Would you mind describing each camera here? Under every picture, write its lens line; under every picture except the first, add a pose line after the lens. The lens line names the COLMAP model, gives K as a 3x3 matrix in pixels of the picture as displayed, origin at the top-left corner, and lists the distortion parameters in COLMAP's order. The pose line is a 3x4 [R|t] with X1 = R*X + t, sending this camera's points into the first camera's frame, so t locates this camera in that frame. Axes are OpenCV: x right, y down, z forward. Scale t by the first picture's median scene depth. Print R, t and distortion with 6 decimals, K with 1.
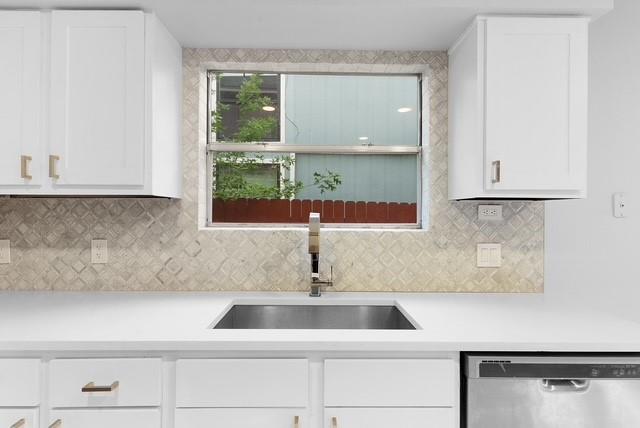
lens RADIAL K [[313.0, 0, 320.0], [0, 313.0, 214.0], [0, 0, 1]] dist [0.004991, 0.000673]
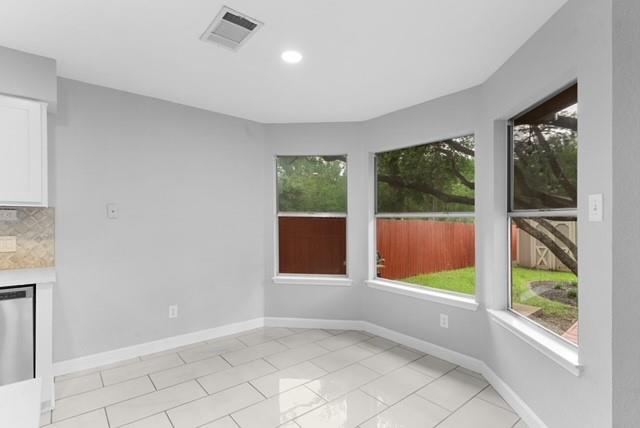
lens RADIAL K [[316.4, 0, 317.2], [0, 316.4, 219.2], [0, 0, 1]] dist [0.005526, 0.001306]
pose [[0.780194, -0.001816, 0.625536, 0.747715], [-0.004325, 0.999956, 0.008296, -0.003406], [-0.625523, -0.009178, 0.780152, -1.068593]]
